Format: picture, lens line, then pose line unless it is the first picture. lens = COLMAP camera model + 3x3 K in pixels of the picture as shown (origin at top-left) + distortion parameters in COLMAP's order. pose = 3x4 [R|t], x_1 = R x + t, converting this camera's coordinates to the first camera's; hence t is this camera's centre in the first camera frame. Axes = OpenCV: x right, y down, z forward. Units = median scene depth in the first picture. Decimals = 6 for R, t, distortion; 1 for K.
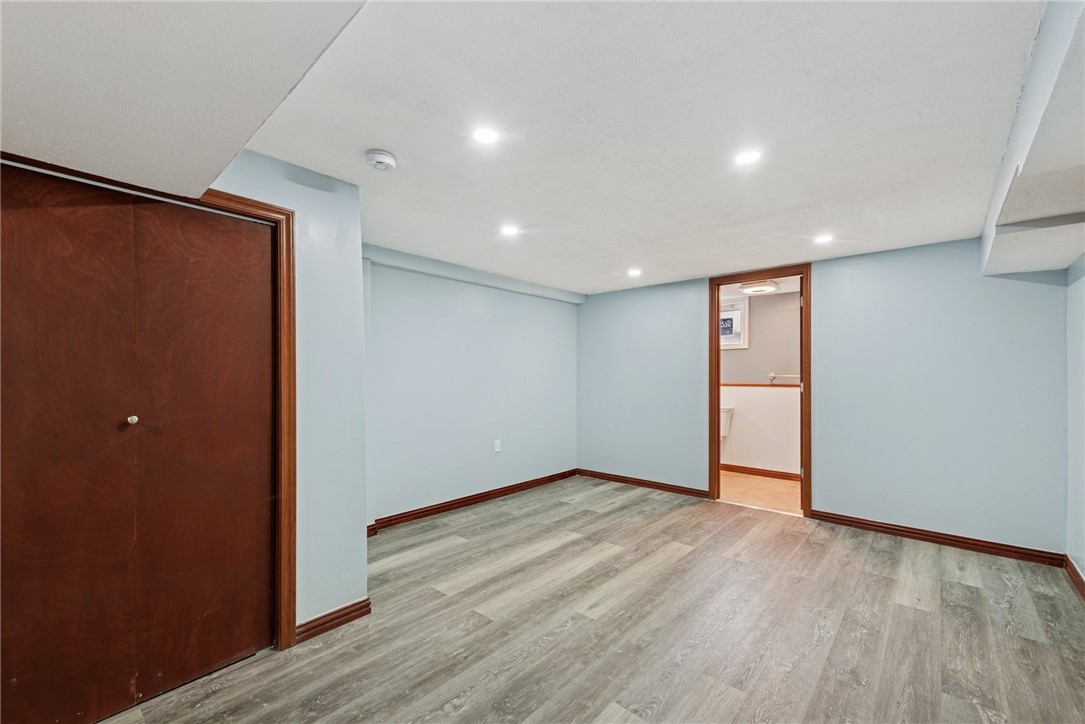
lens RADIAL K [[438.7, 0, 549.1], [0, 438.7, 372.0], [0, 0, 1]] dist [0.017531, -0.003401]
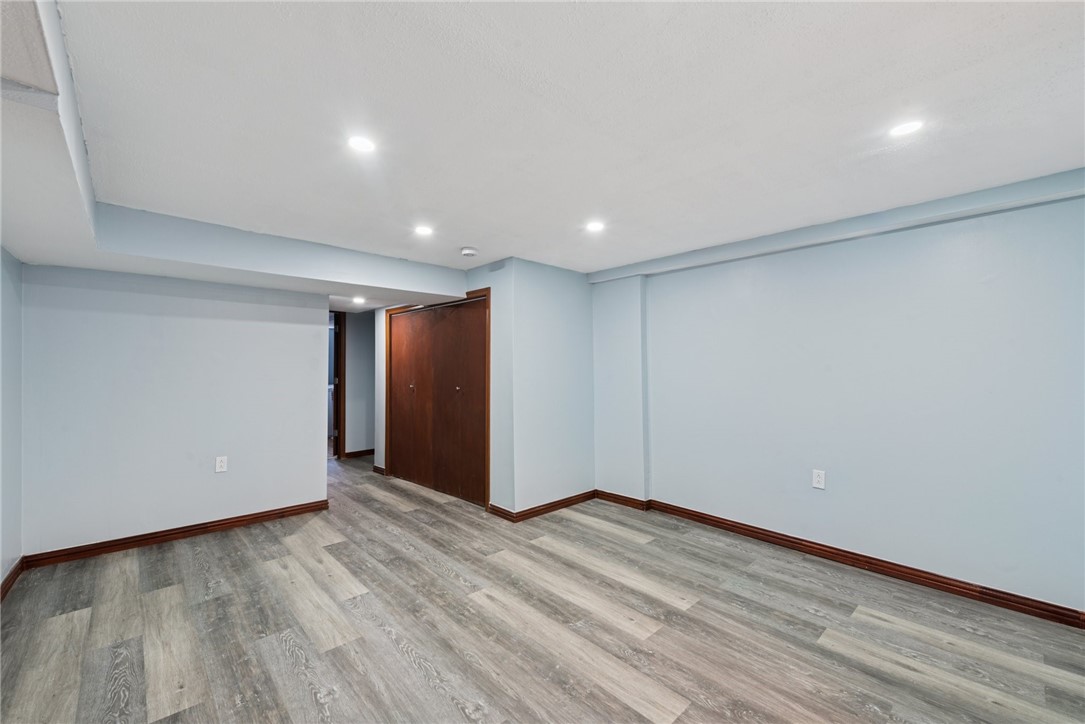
lens RADIAL K [[438.7, 0, 552.8], [0, 438.7, 369.0], [0, 0, 1]] dist [0.017531, -0.003401]
pose [[-0.086477, -0.002668, -0.996250, 0.830389], [0.004073, 0.999987, -0.003032, -0.000681], [0.996246, -0.004319, -0.086465, 0.918066]]
